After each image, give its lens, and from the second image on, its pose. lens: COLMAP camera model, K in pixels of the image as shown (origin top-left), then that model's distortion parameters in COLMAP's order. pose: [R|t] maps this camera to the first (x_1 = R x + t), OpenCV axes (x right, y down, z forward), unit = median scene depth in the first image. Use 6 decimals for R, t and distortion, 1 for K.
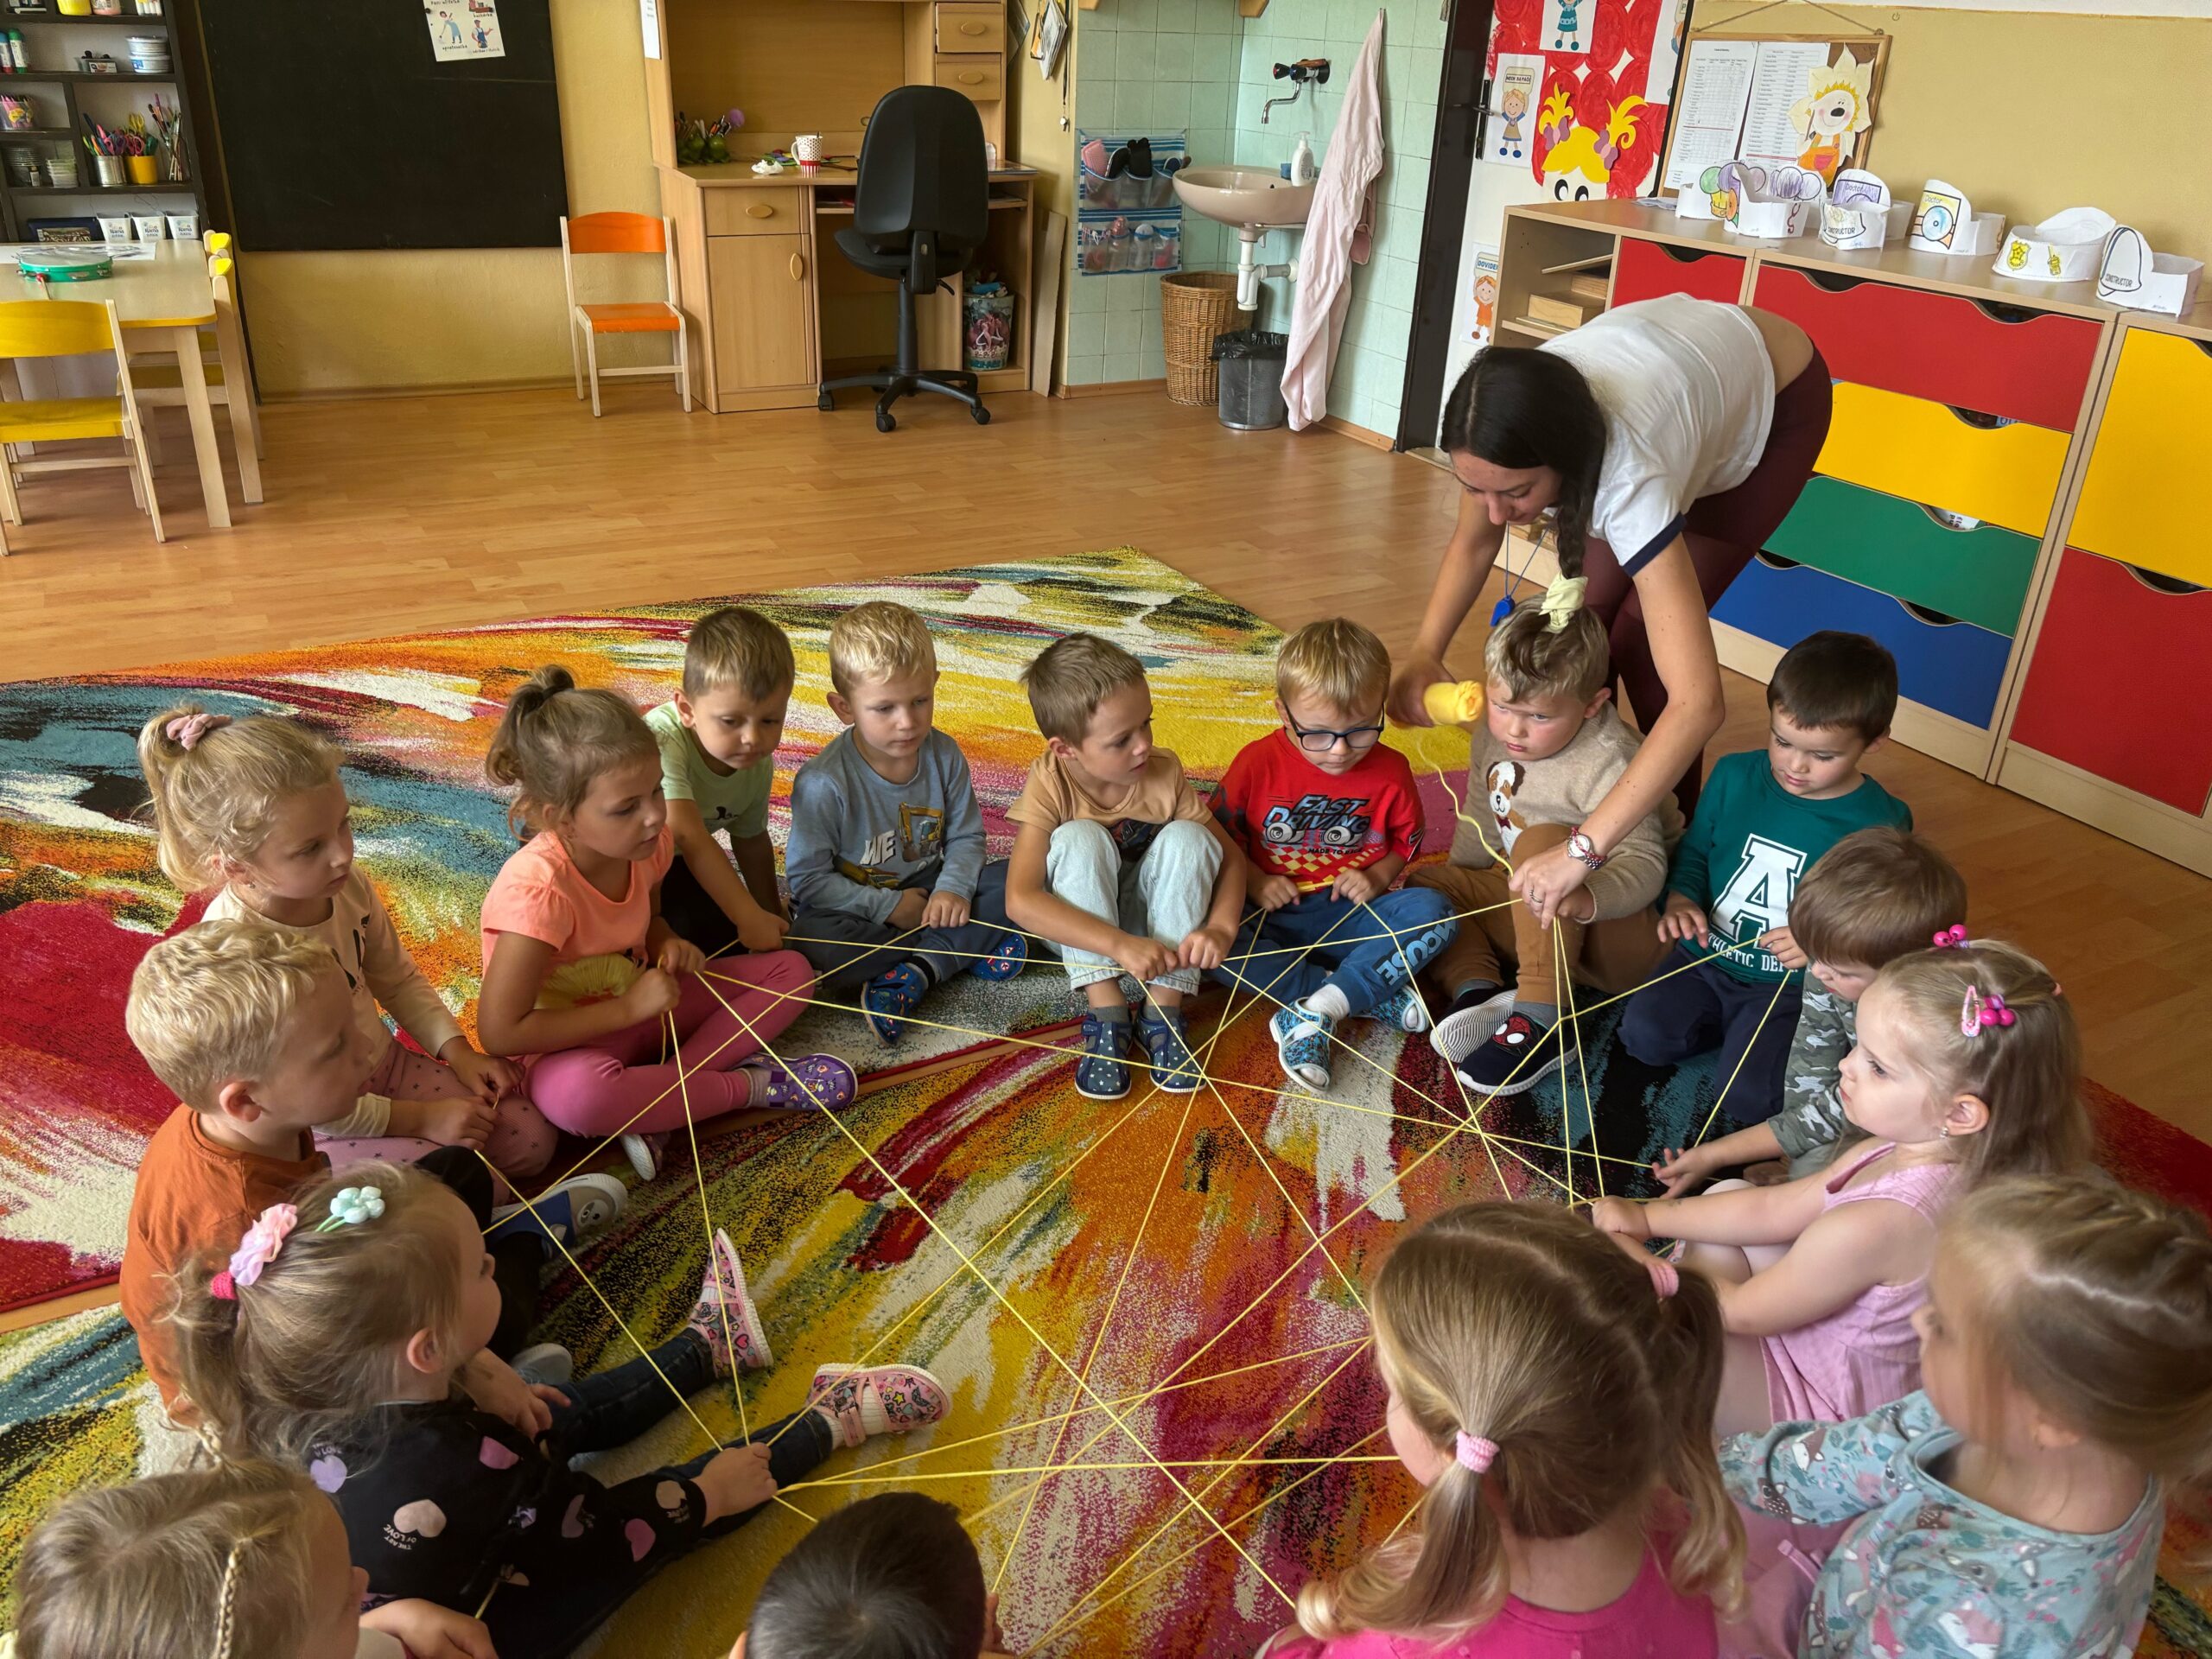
lens RADIAL K [[1676.8, 0, 1106.0], [0, 1676.8, 829.5], [0, 0, 1]] dist [0.033323, -0.049889]
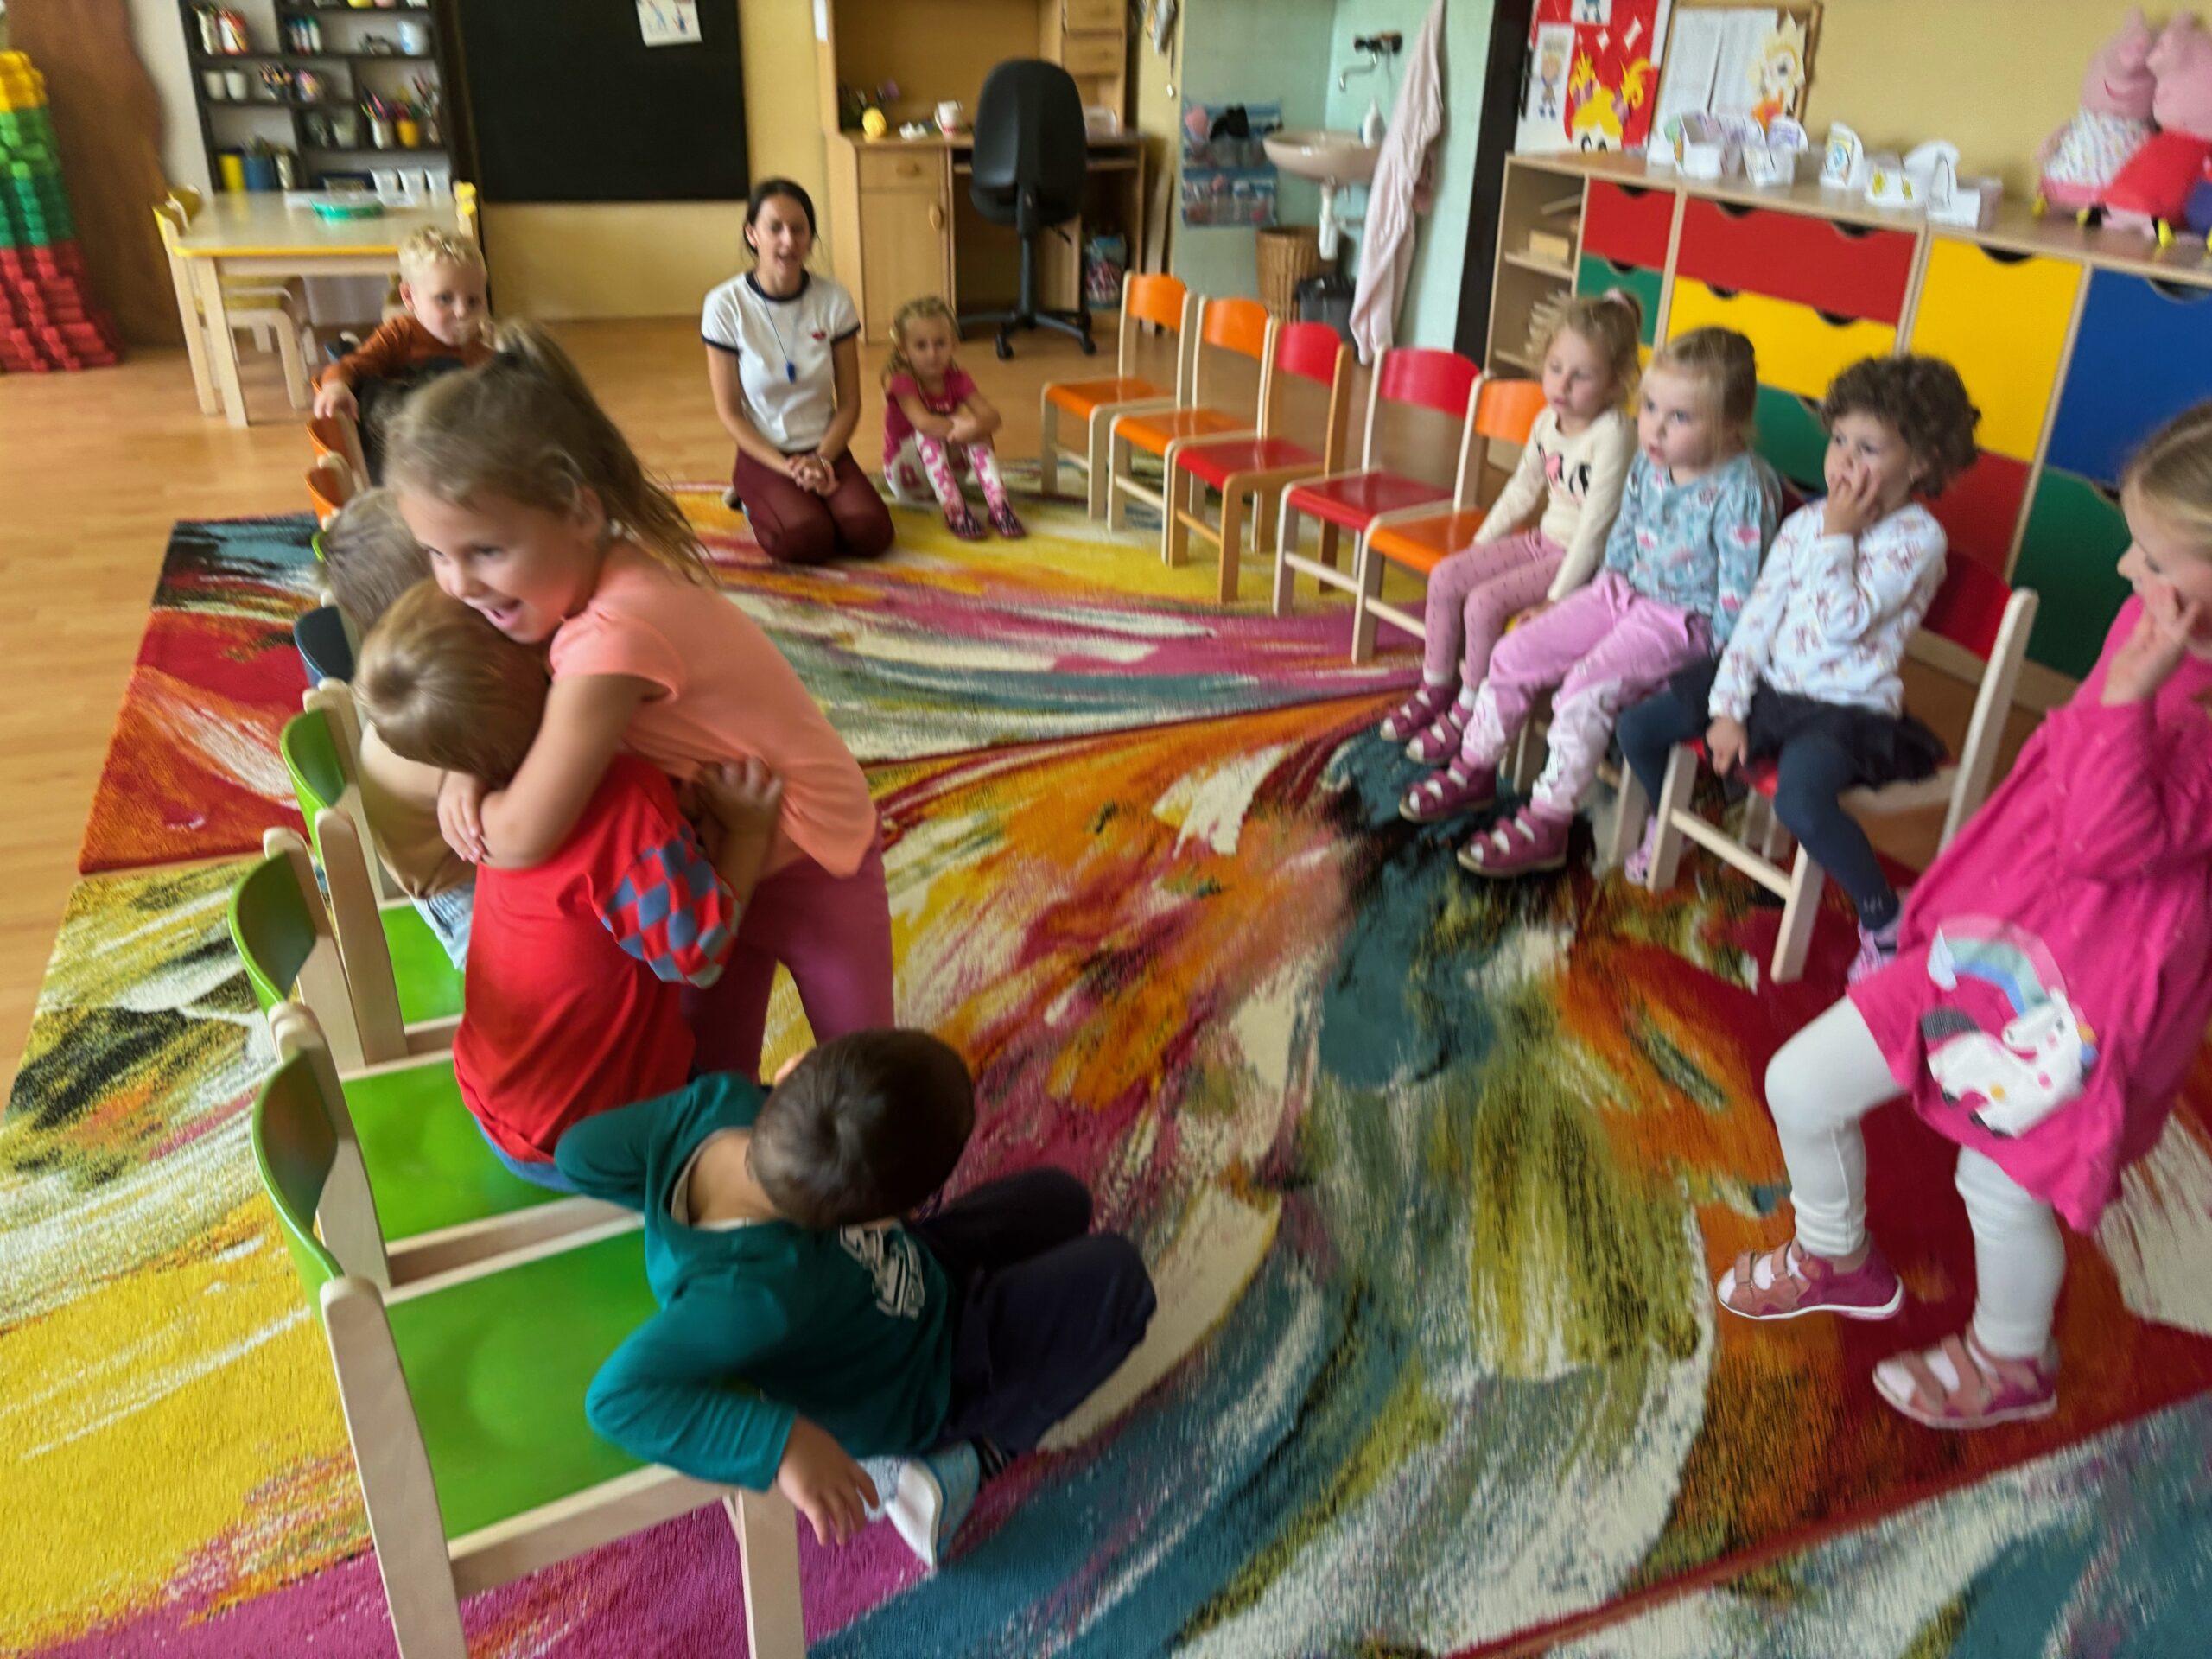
lens RADIAL K [[1689.6, 0, 1128.0], [0, 1689.6, 837.9], [0, 0, 1]] dist [0.051579, -0.064104]
pose [[0.993305, 0.039093, -0.108707, 0.105989], [-0.038365, 0.999225, 0.008780, 0.091712], [0.108966, -0.004551, 0.994035, -0.183980]]
